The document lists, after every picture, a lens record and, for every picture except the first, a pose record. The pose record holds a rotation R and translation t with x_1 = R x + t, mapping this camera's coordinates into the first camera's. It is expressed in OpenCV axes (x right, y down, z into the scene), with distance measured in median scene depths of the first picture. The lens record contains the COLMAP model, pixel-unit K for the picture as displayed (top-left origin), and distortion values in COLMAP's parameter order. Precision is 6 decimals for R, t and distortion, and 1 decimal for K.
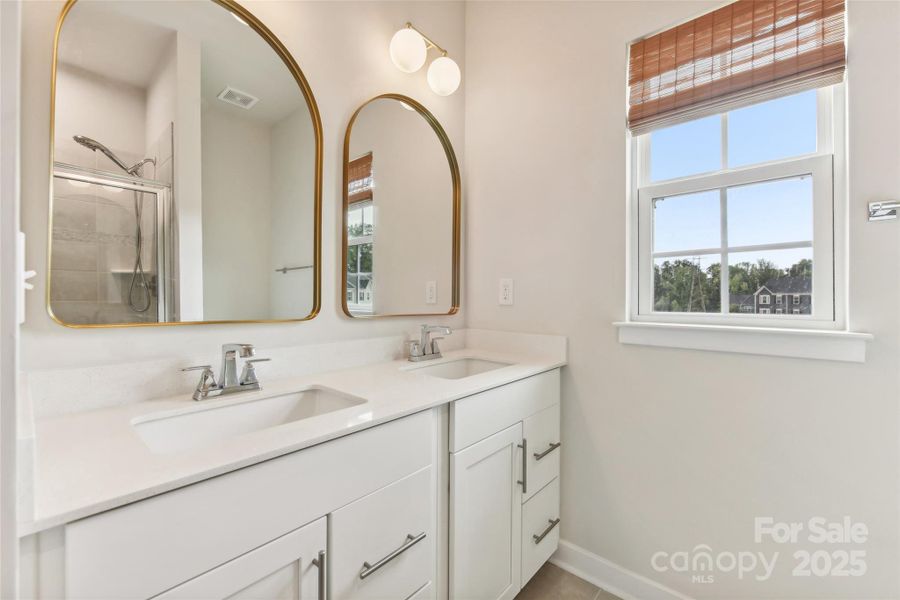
lens RADIAL K [[372.2, 0, 451.0], [0, 372.2, 299.0], [0, 0, 1]] dist [0.001570, -0.000300]
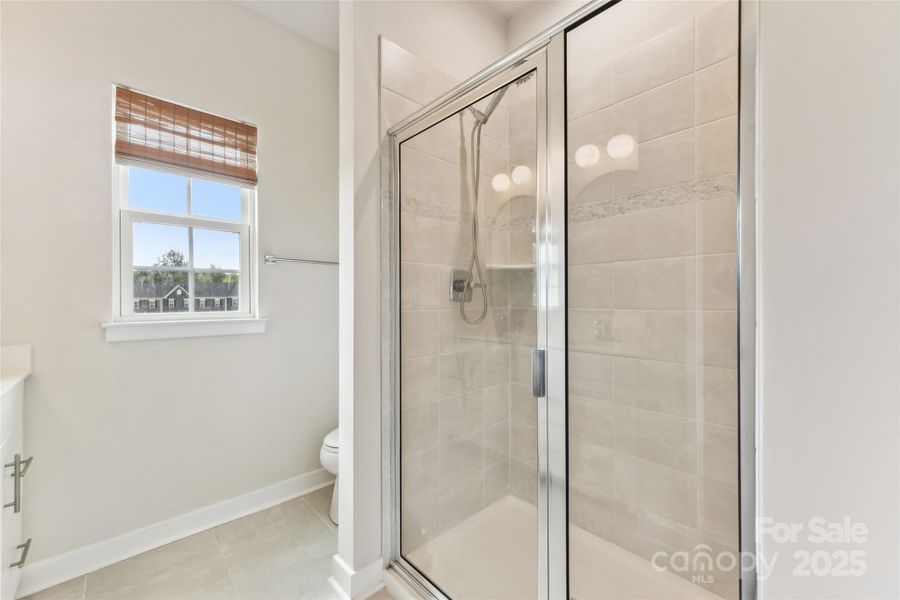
lens RADIAL K [[372.2, 0, 454.0], [0, 372.2, 301.0], [0, 0, 1]] dist [0.001570, -0.000300]
pose [[0.107406, -0.009725, 0.994168, -0.614722], [0.005649, 0.999942, 0.009171, -0.011644], [-0.994199, 0.004631, 0.107455, -0.192479]]
